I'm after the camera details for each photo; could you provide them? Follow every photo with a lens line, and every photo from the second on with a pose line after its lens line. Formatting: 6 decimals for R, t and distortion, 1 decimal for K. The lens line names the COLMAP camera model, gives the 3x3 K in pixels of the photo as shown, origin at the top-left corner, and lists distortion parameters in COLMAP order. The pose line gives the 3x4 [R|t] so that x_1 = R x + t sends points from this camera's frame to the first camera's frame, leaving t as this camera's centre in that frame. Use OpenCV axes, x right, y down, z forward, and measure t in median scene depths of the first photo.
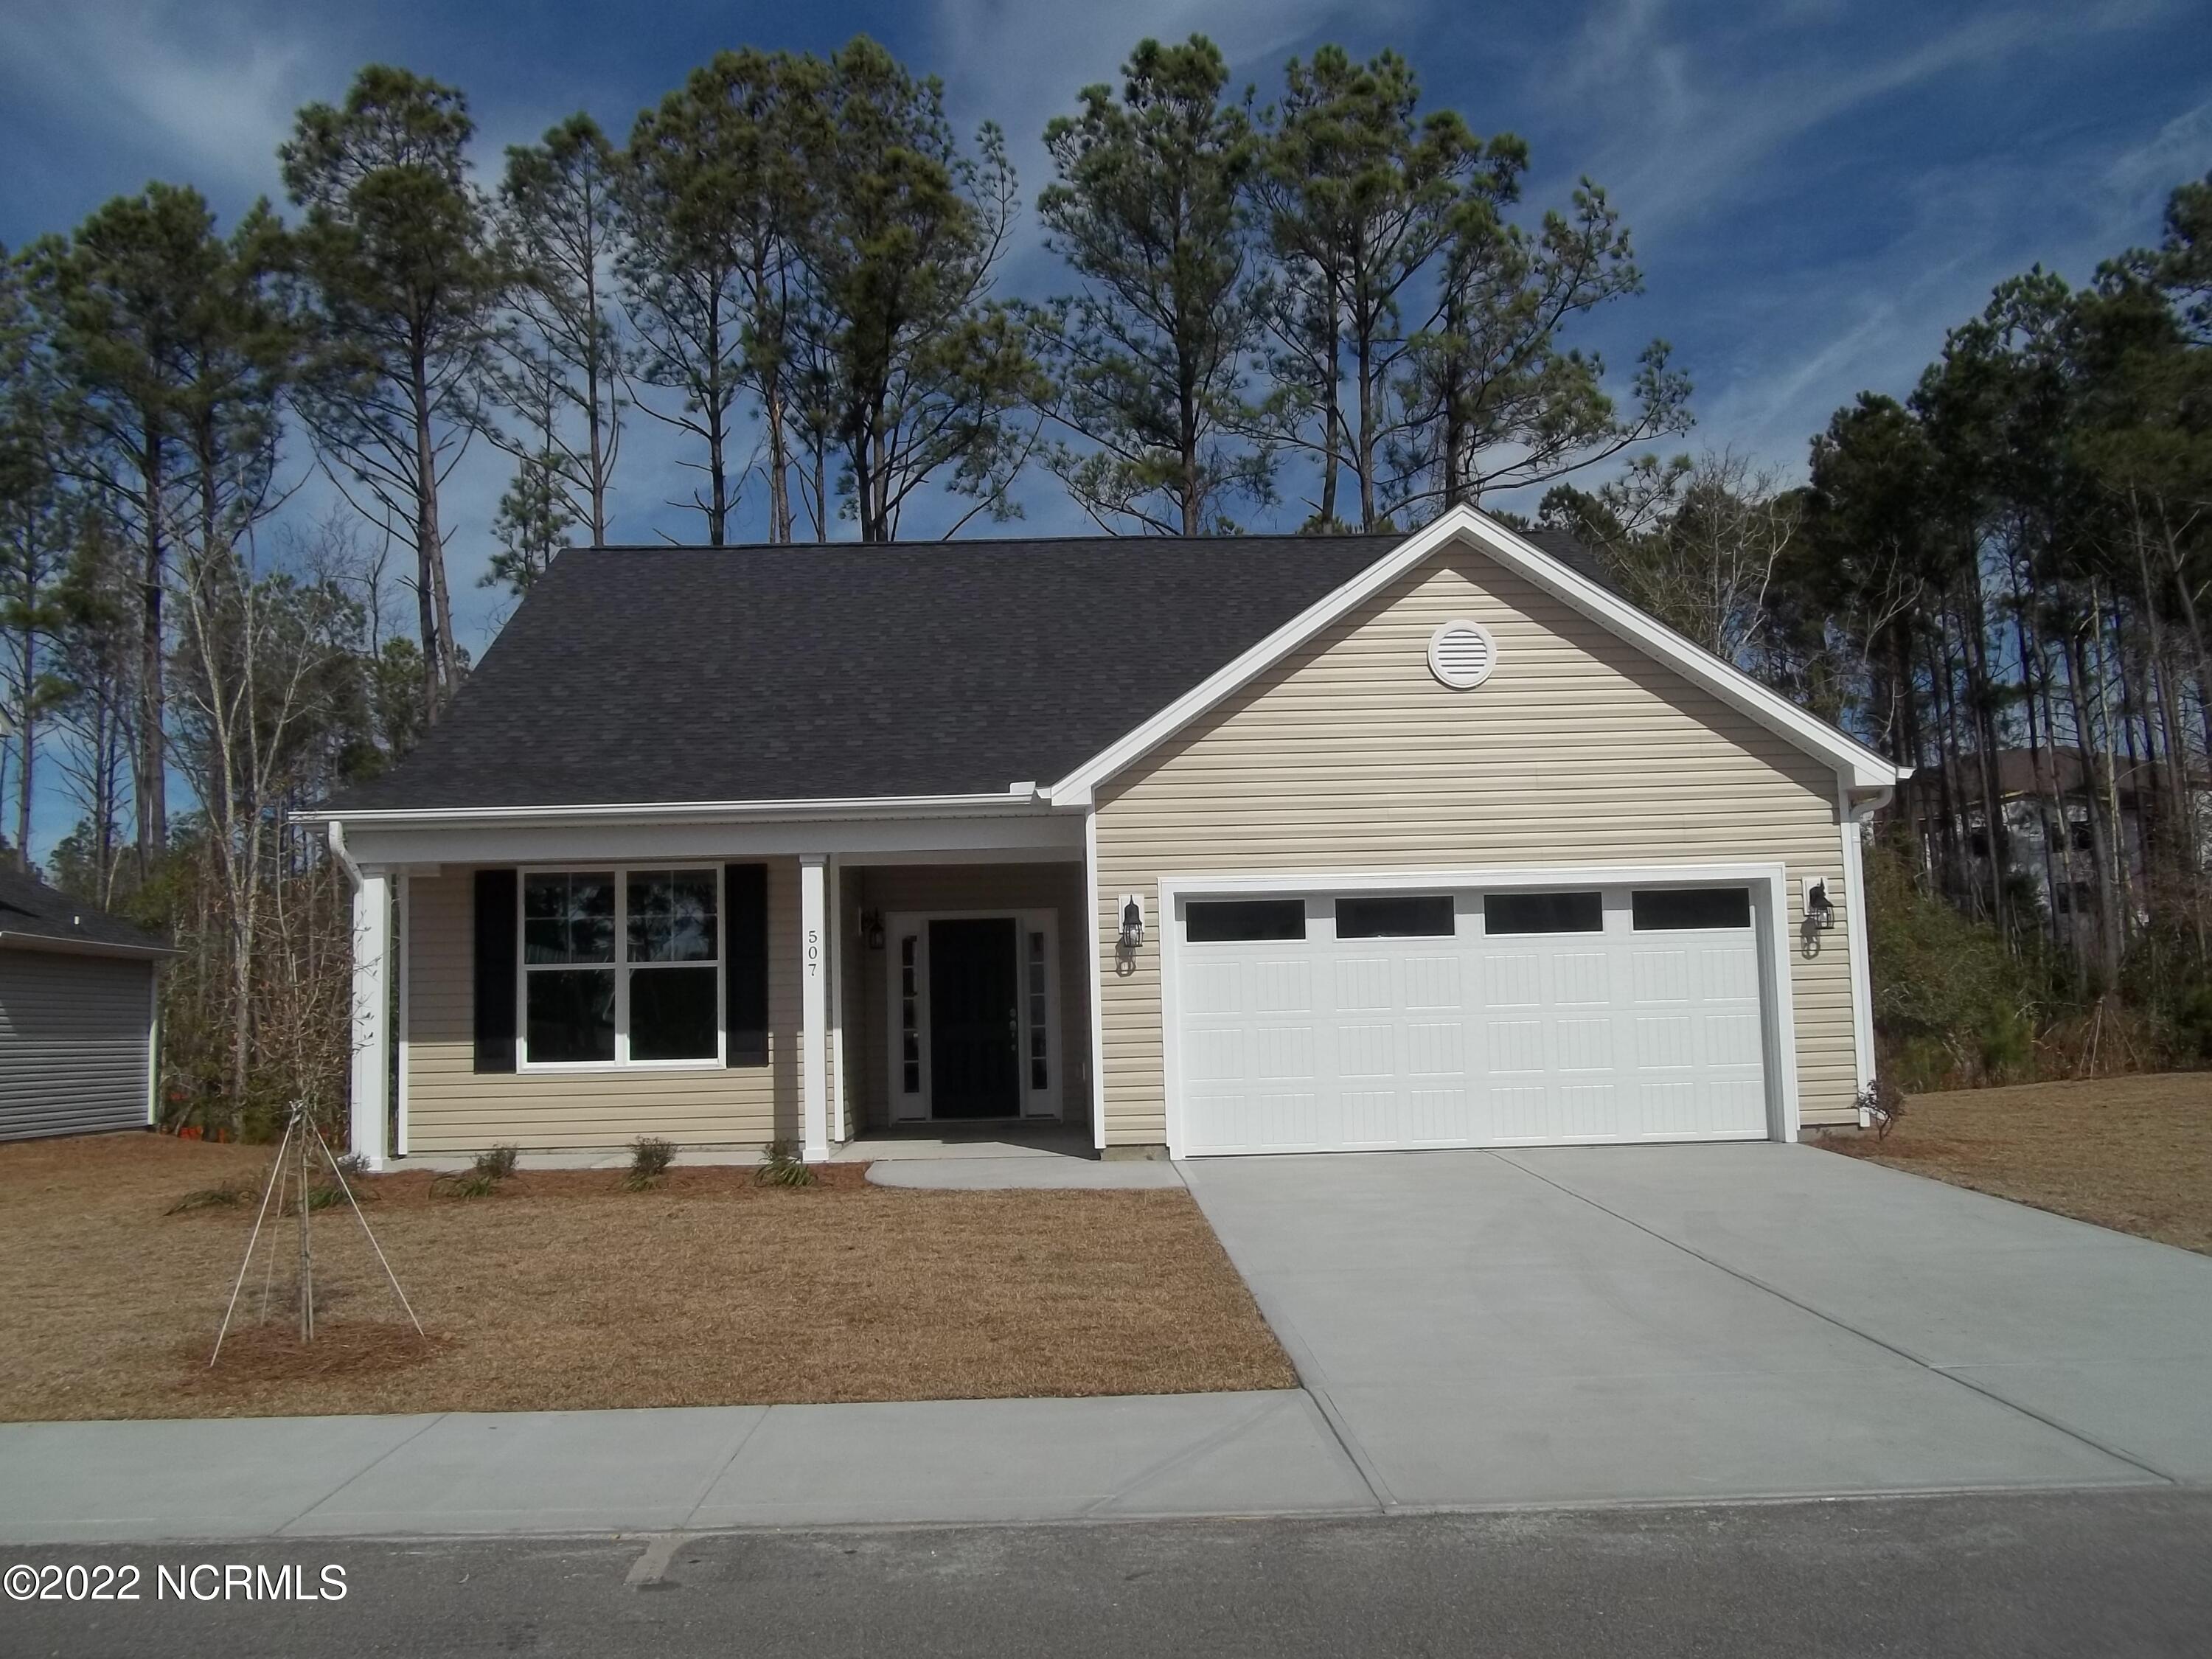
lens RADIAL K [[2196.3, 0, 1106.0], [0, 2196.3, 829.5], [0, 0, 1]] dist [-0.063450, 0.013098]
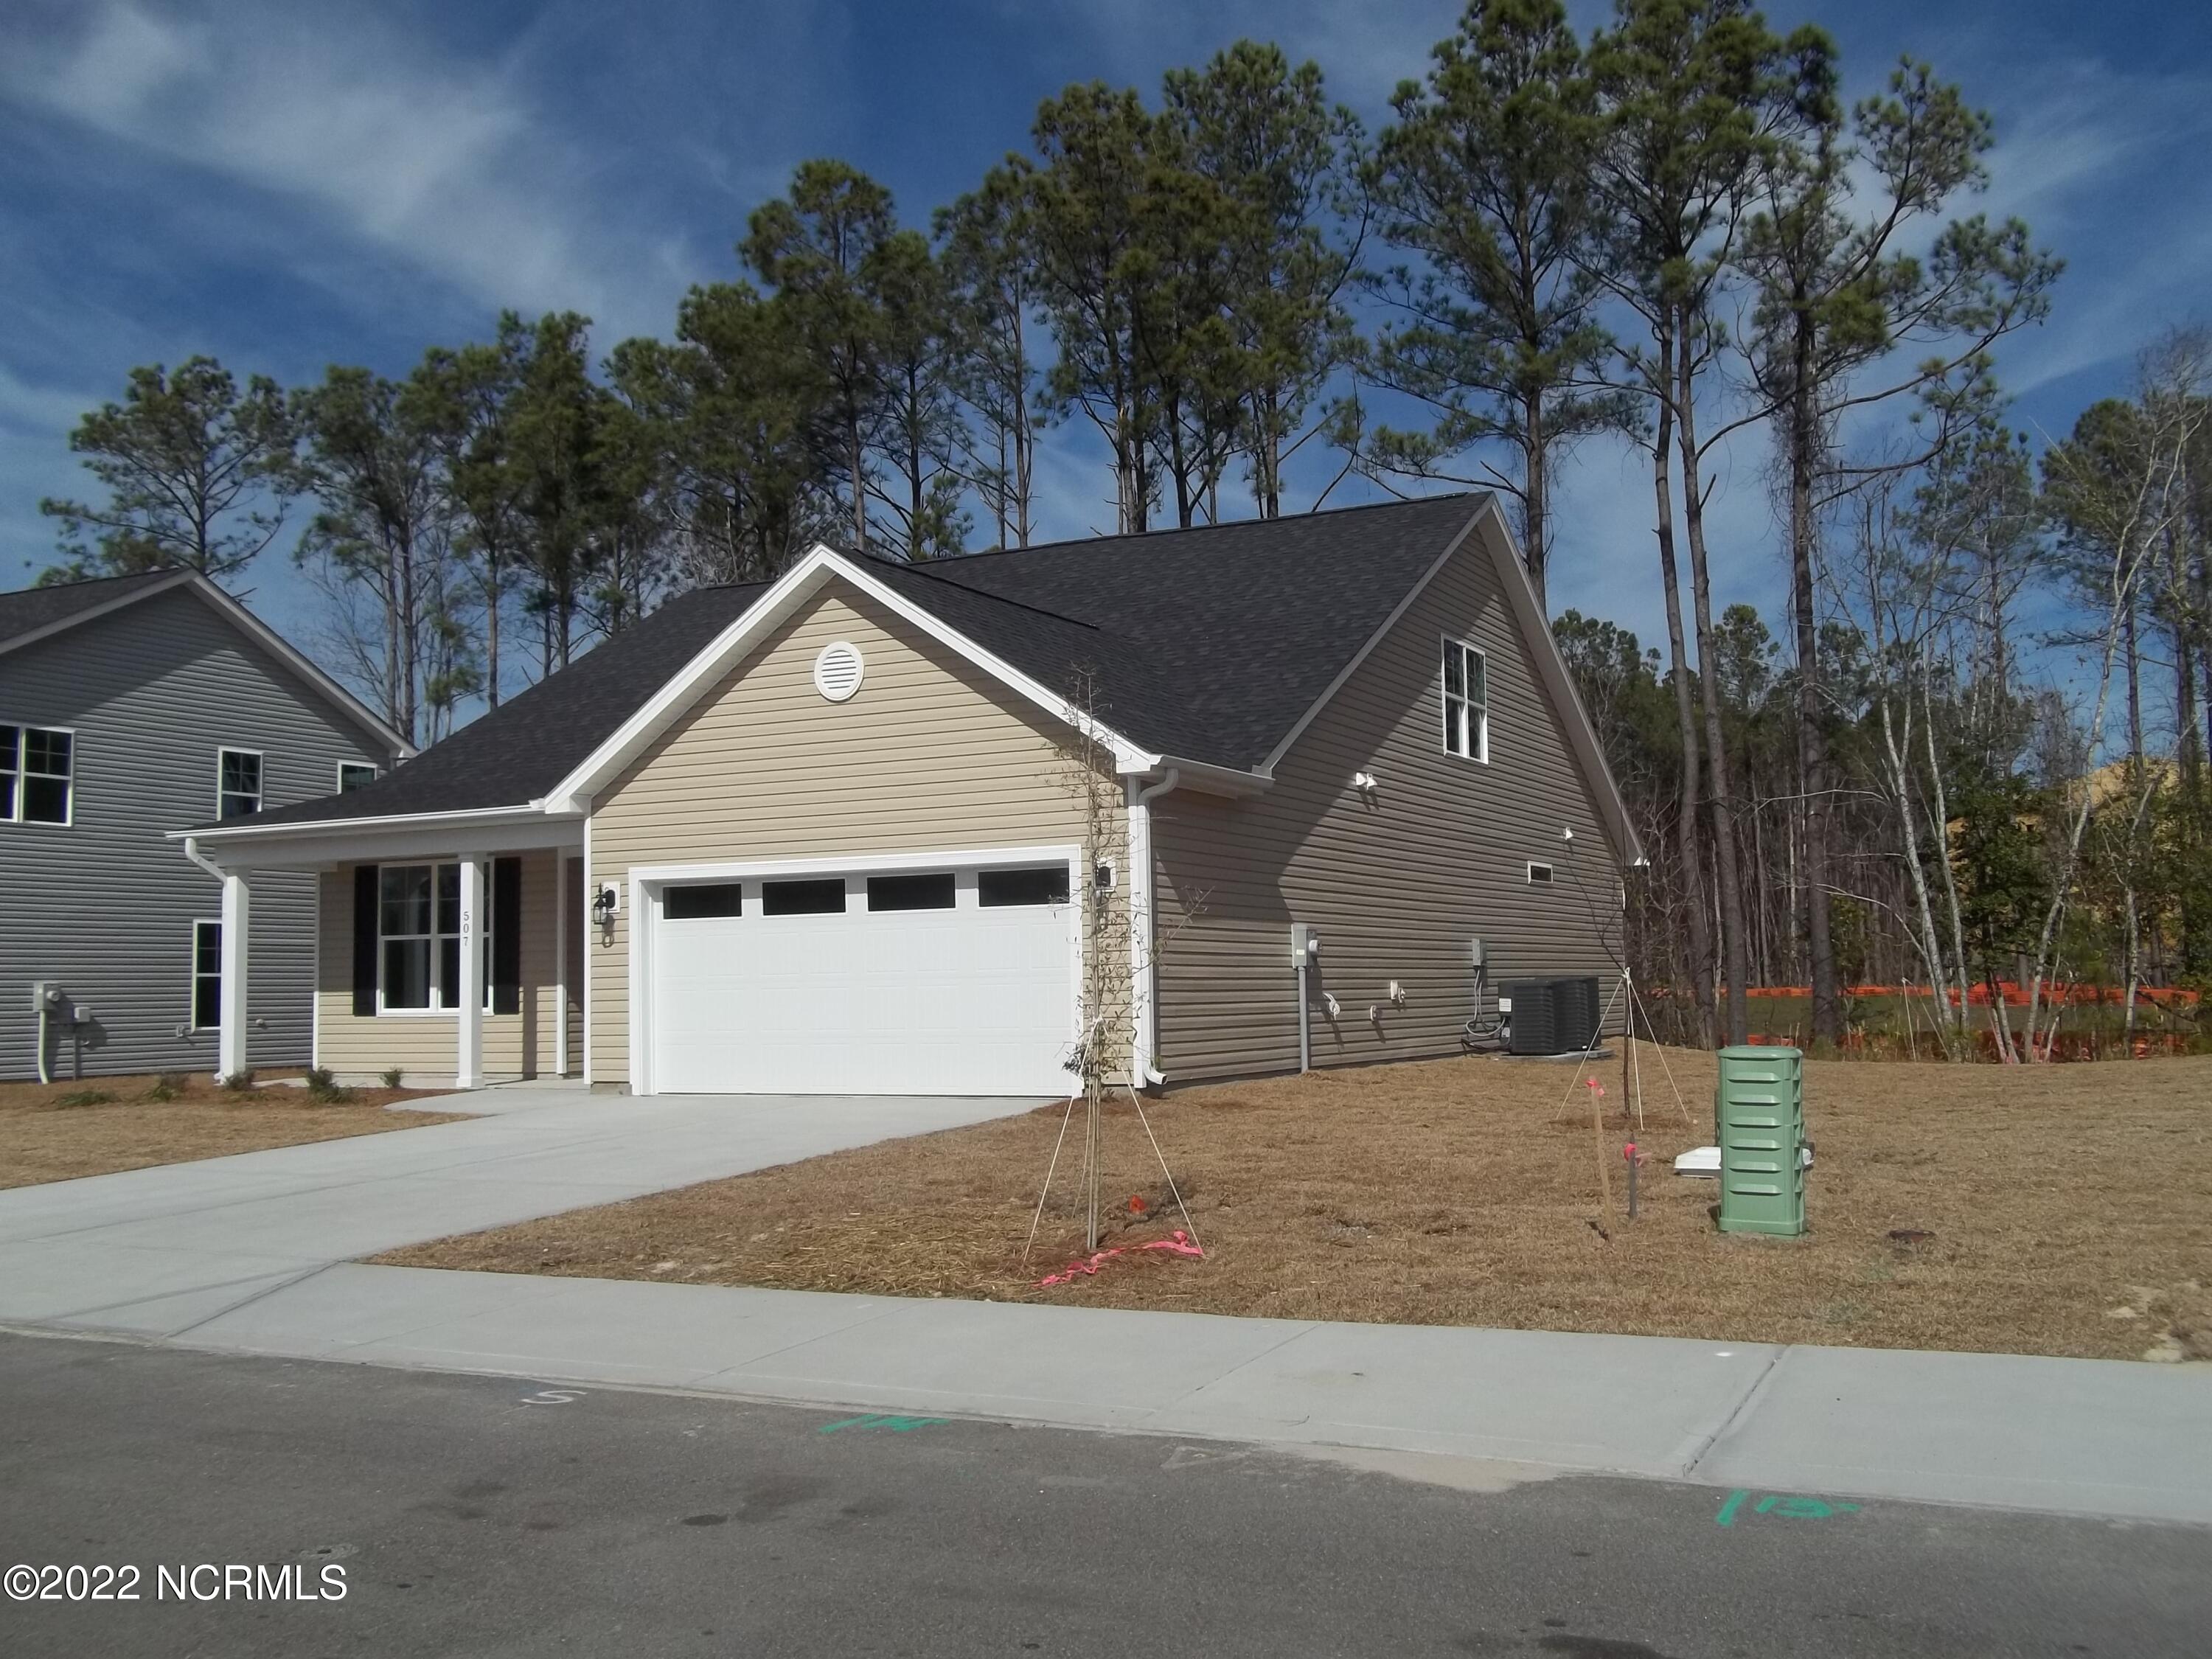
lens RADIAL K [[2133.0, 0, 1106.0], [0, 2133.0, 829.5], [0, 0, 1]] dist [0.012968, 0.004337]
pose [[0.879607, -0.026223, -0.474978, 0.822935], [0.042807, 0.998792, 0.024132, -0.017482], [0.473771, -0.041559, 0.879667, 0.064583]]
